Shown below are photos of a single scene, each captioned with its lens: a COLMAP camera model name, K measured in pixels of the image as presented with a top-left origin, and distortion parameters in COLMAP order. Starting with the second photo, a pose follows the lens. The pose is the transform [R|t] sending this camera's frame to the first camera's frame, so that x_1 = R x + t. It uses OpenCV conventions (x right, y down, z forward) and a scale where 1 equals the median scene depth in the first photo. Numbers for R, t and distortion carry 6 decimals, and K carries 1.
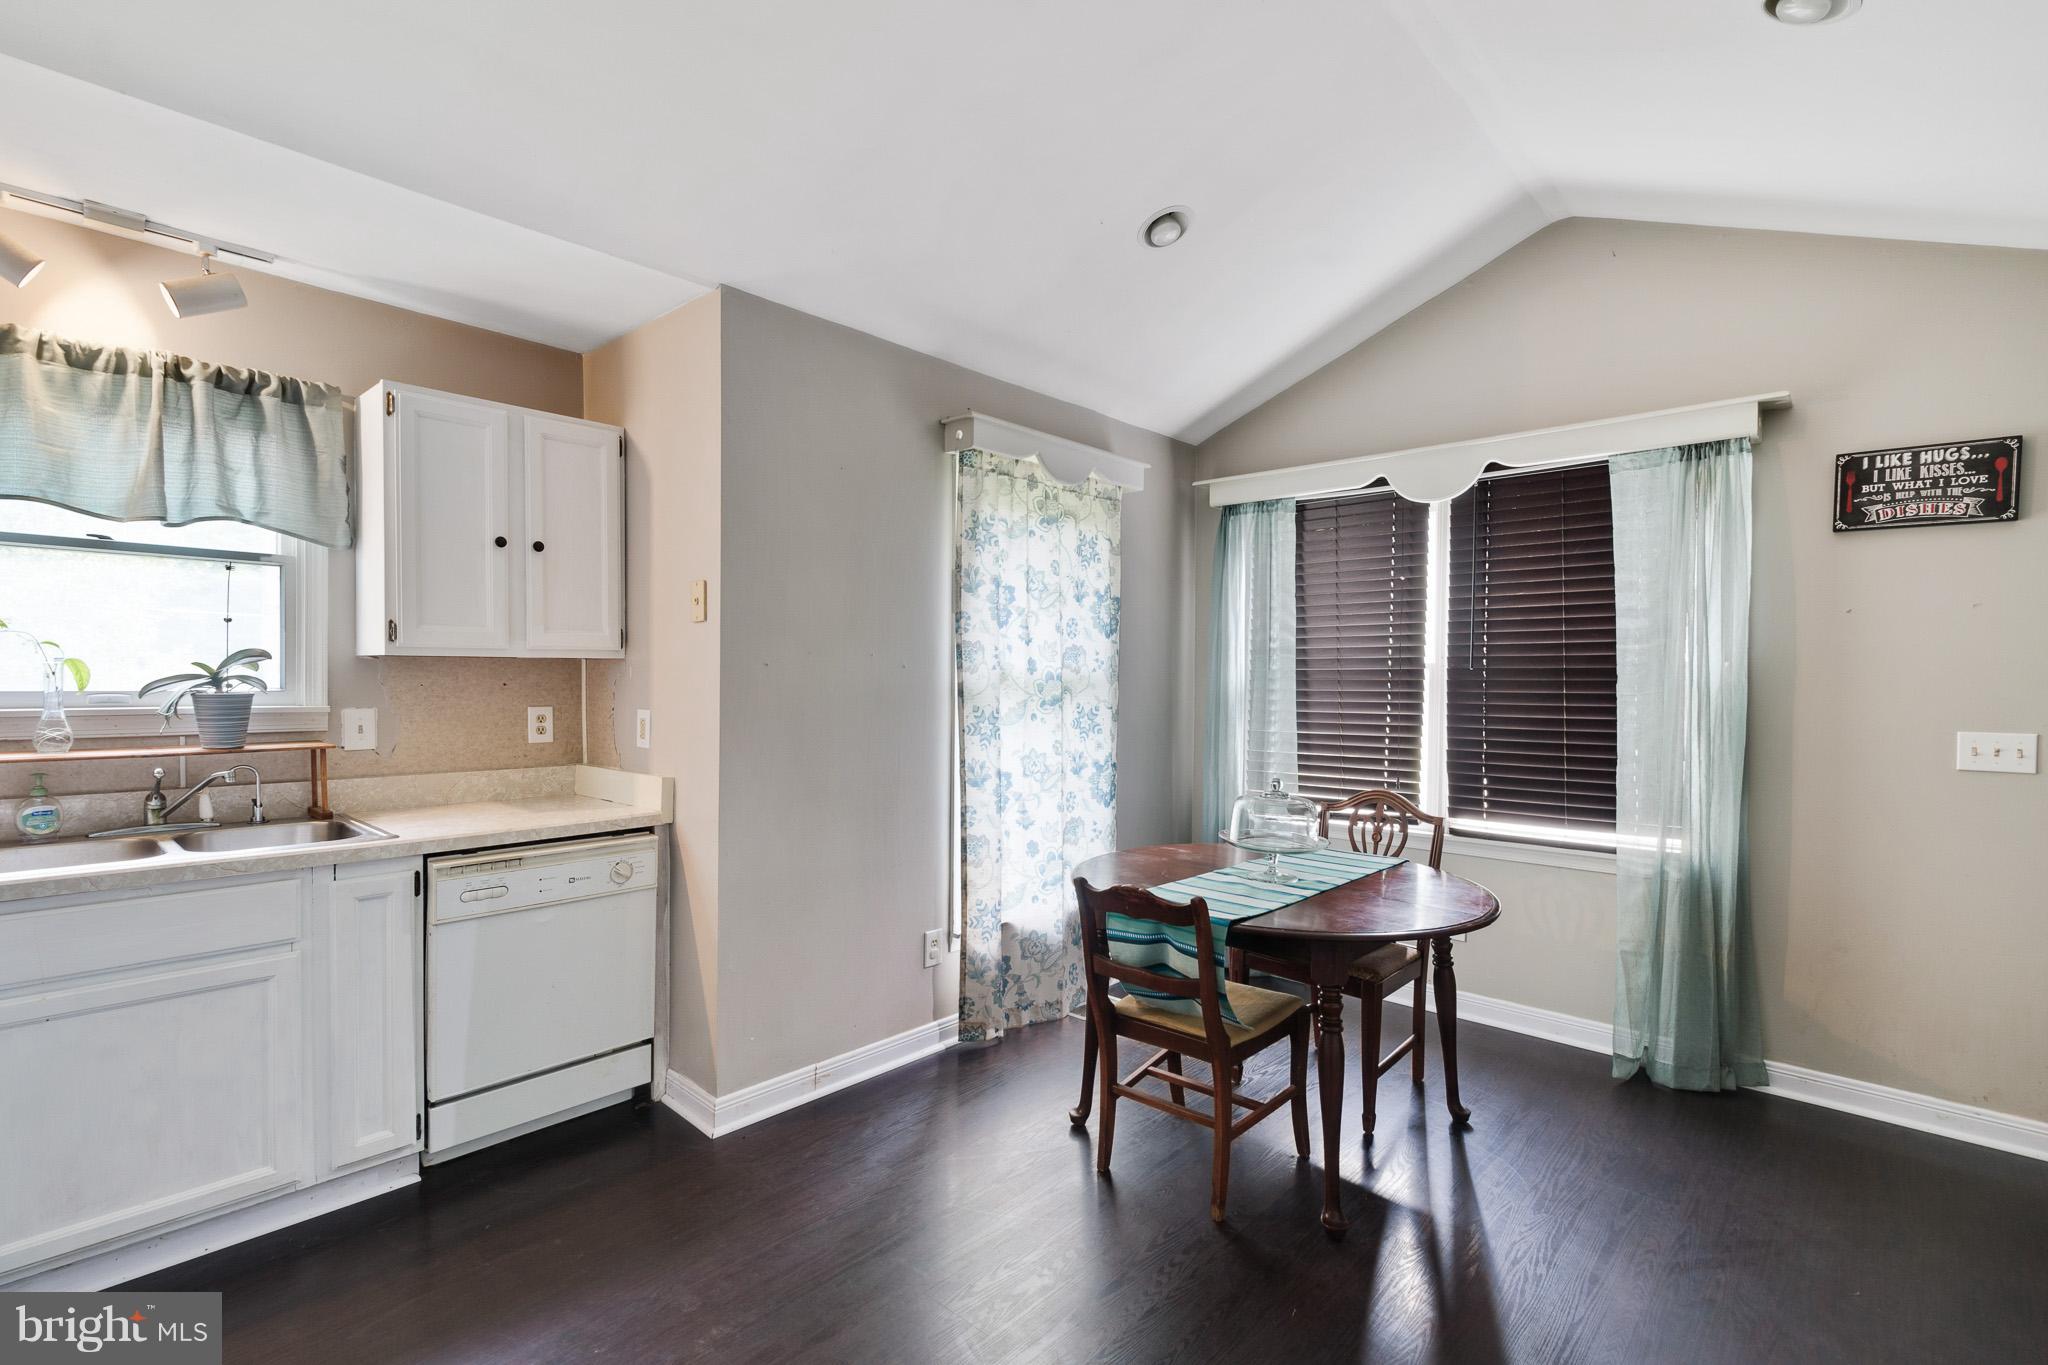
lens RADIAL K [[949.7, 0, 1015.9], [0, 949.7, 693.0], [0, 0, 1]] dist [0.002618, 0.000495]
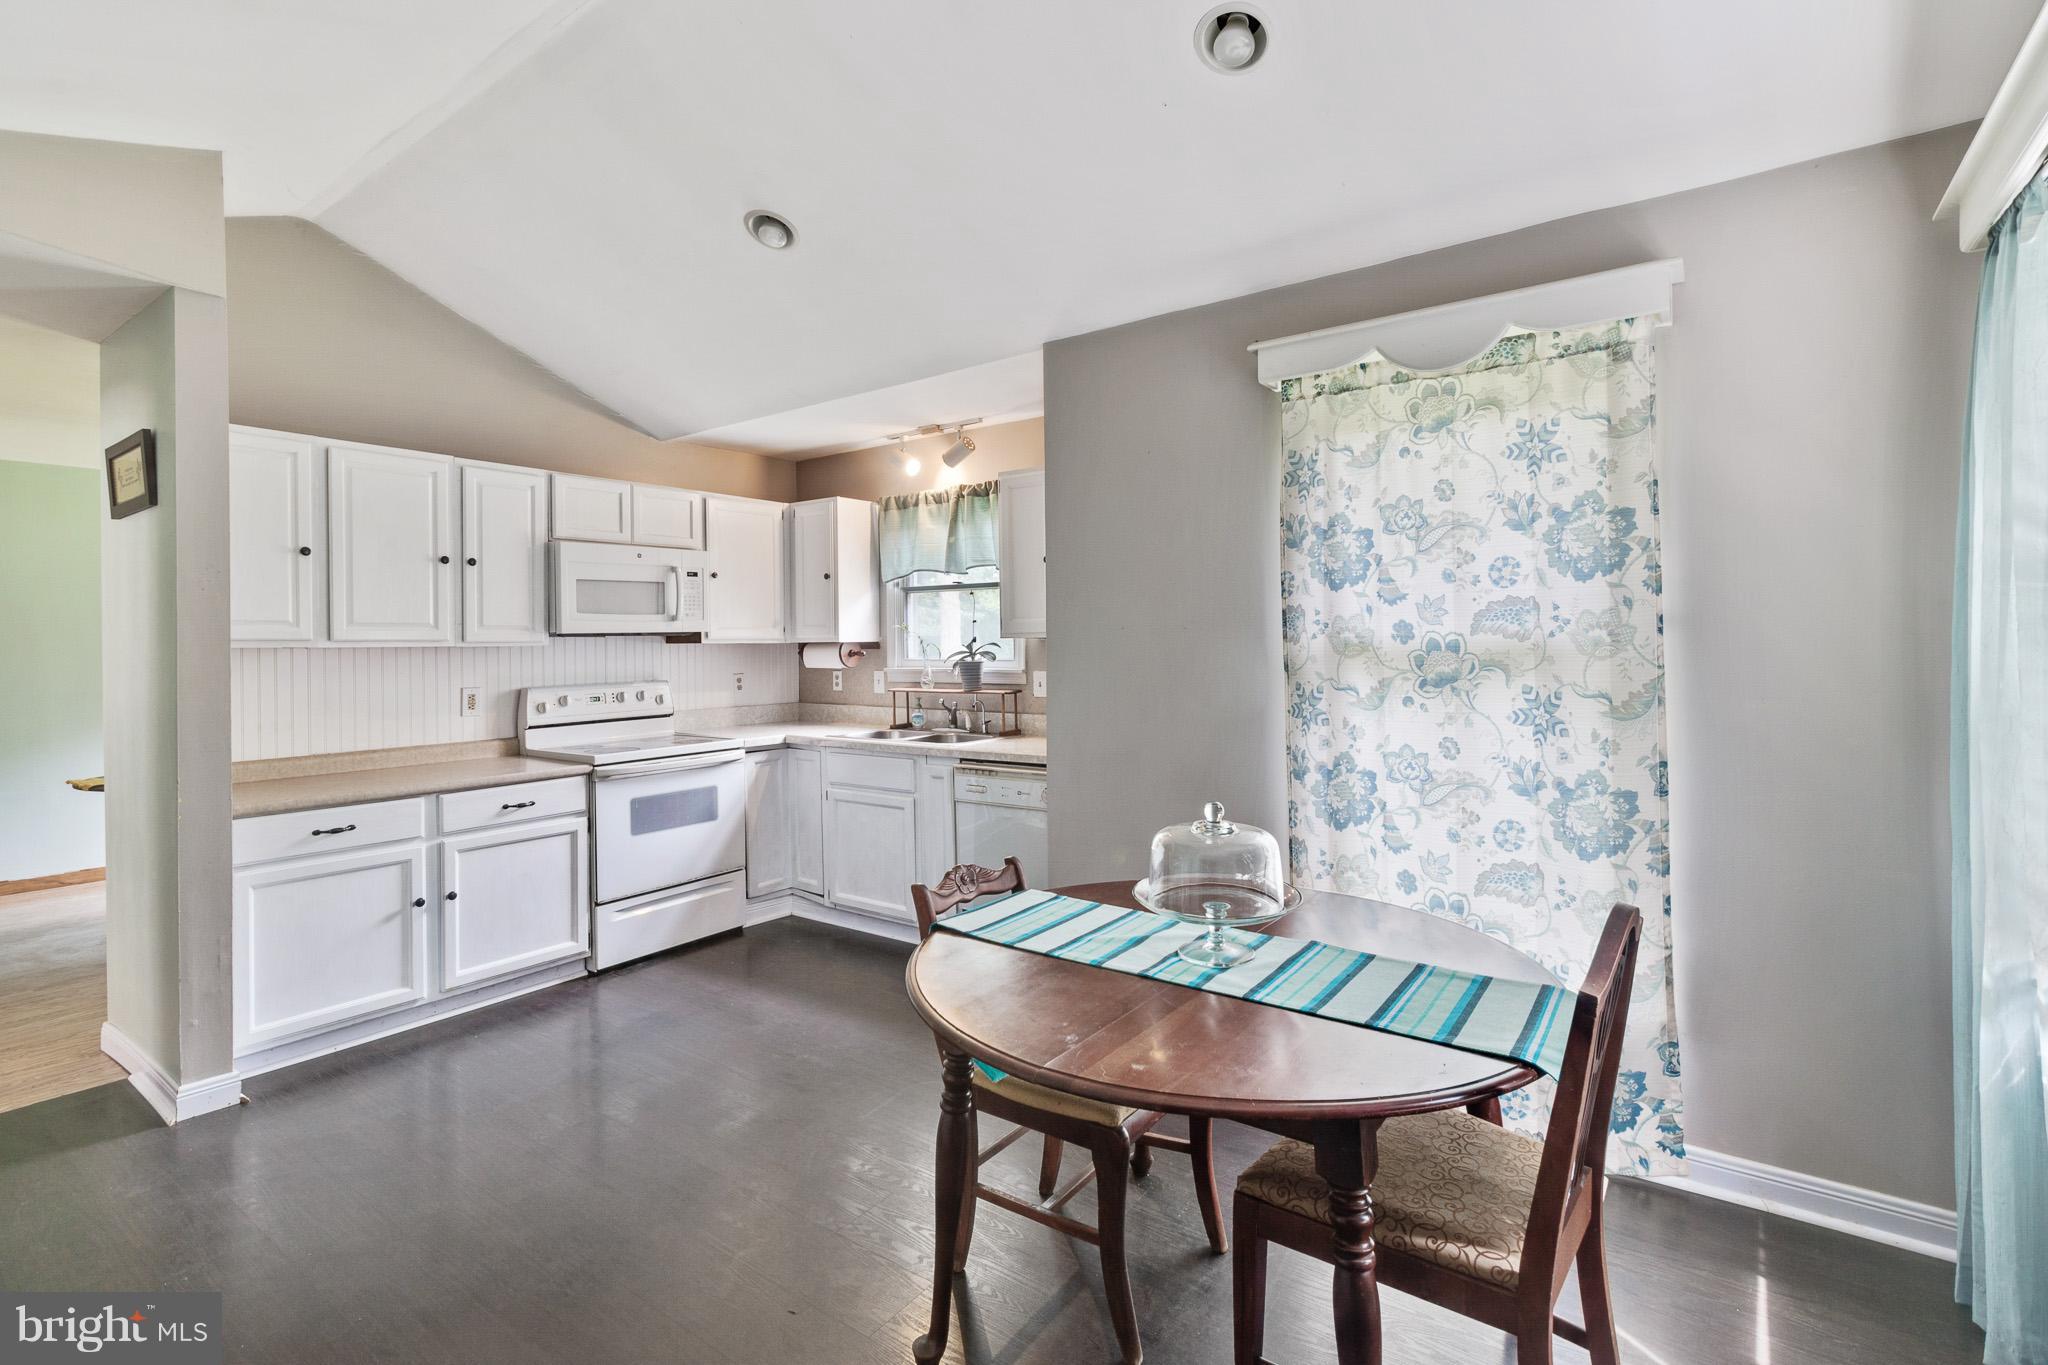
lens RADIAL K [[951.6, 0, 1018.2], [0, 951.6, 644.7], [0, 0, 1]] dist [0.000880, 0.000264]
pose [[0.108338, -0.010561, -0.994058, 1.004074], [-0.007363, 0.999908, -0.011426, -0.011078], [0.994087, 0.008557, 0.108251, 0.874897]]
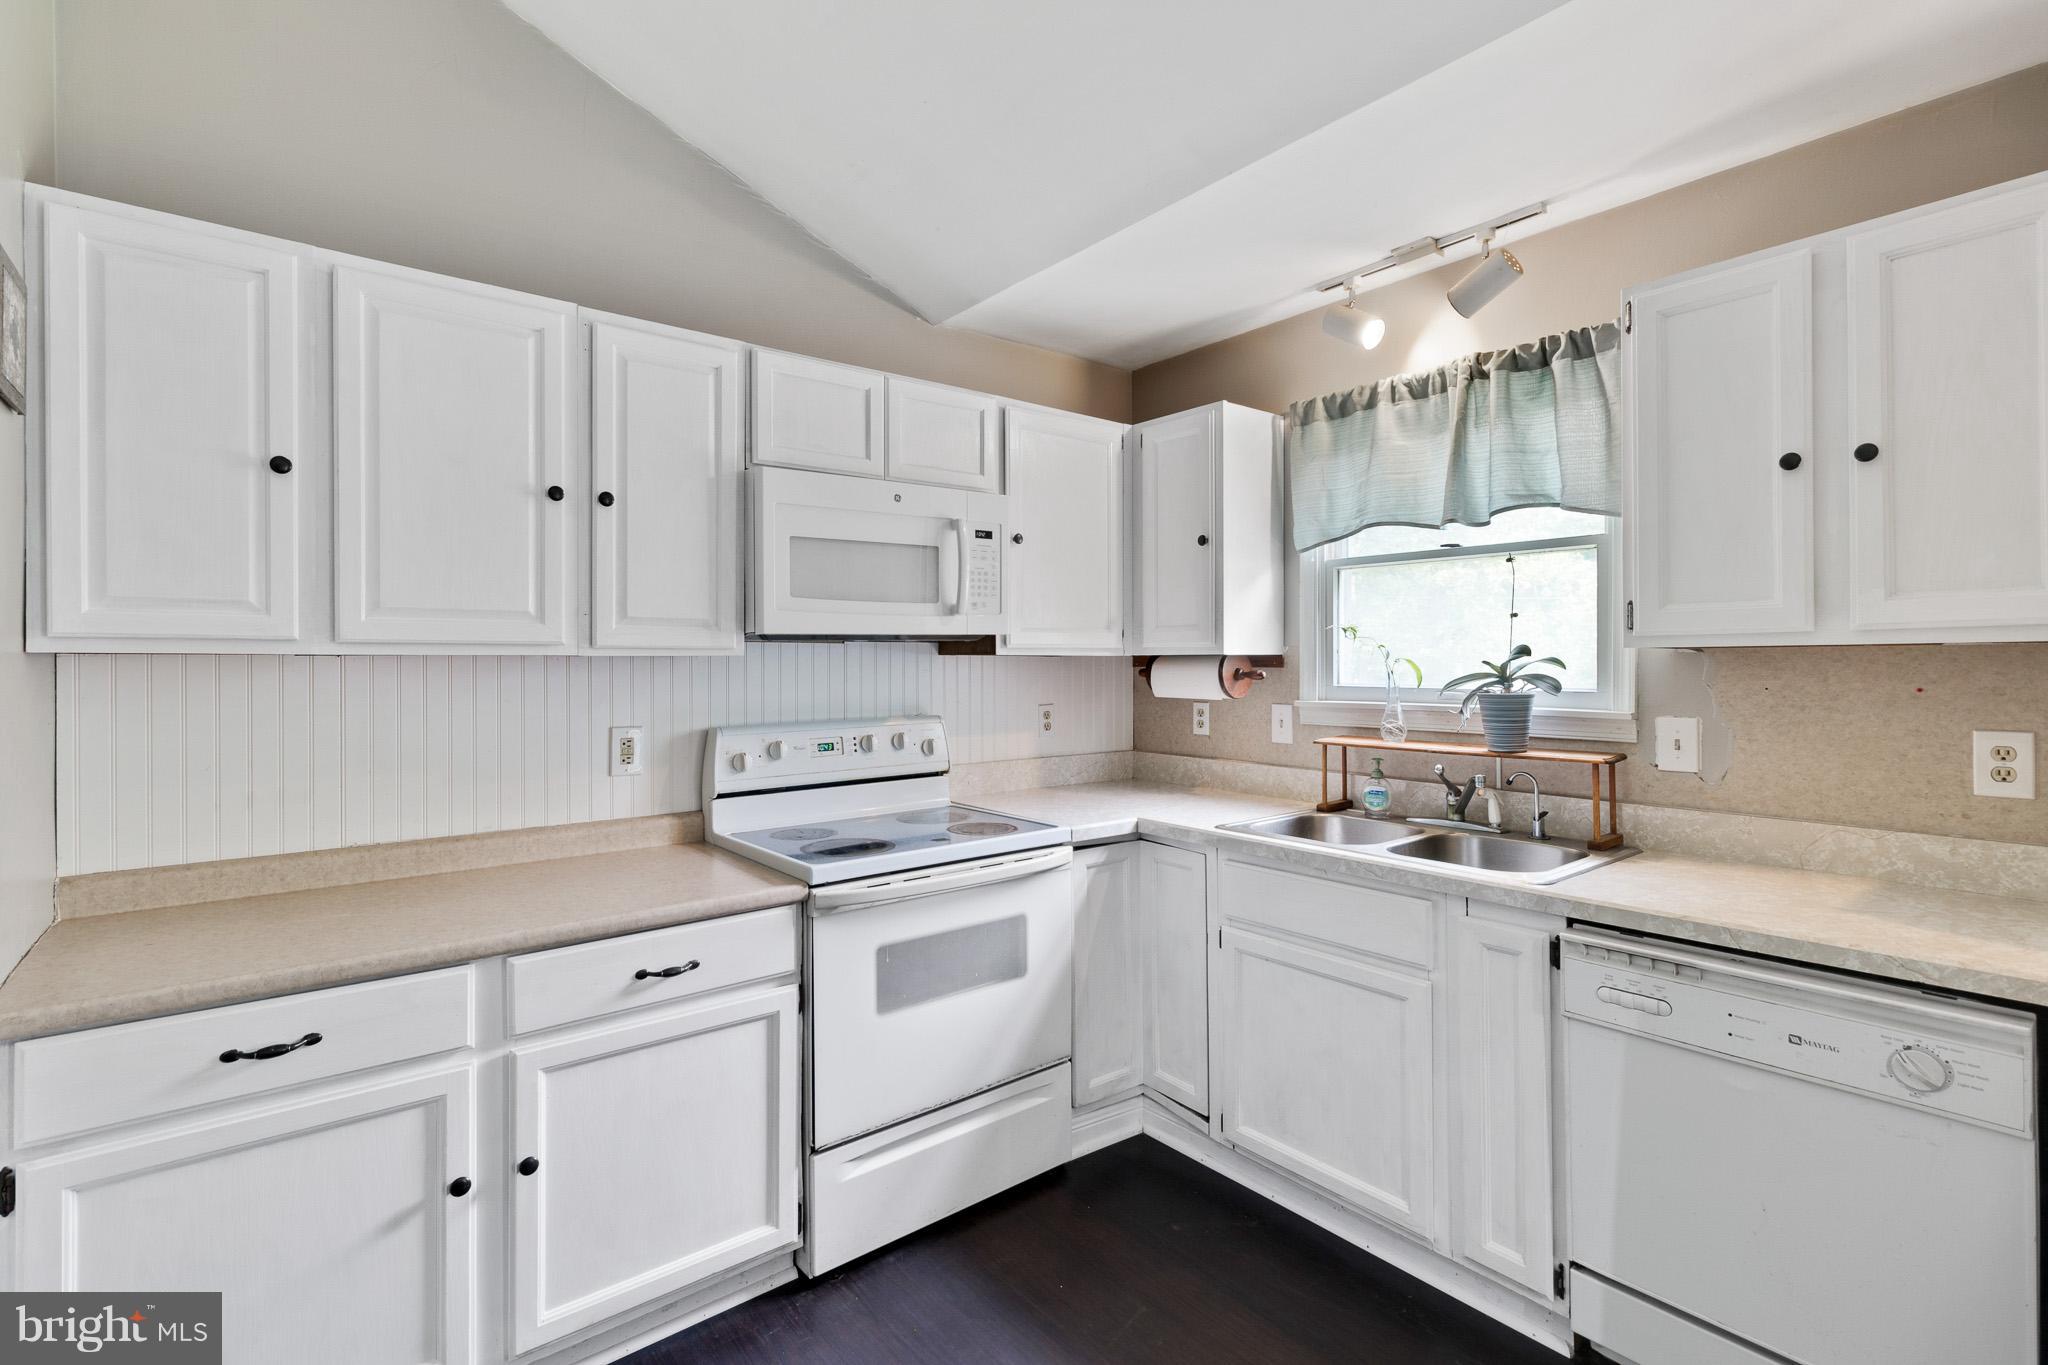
lens RADIAL K [[944.4, 0, 1014.9], [0, 944.4, 665.0], [0, 0, 1]] dist [0.001878, 0.000273]
pose [[-0.153148, -0.007625, -0.988174, 0.164572], [-0.018948, 0.999809, -0.004778, -0.013743], [0.988022, 0.017992, -0.153264, 0.651135]]
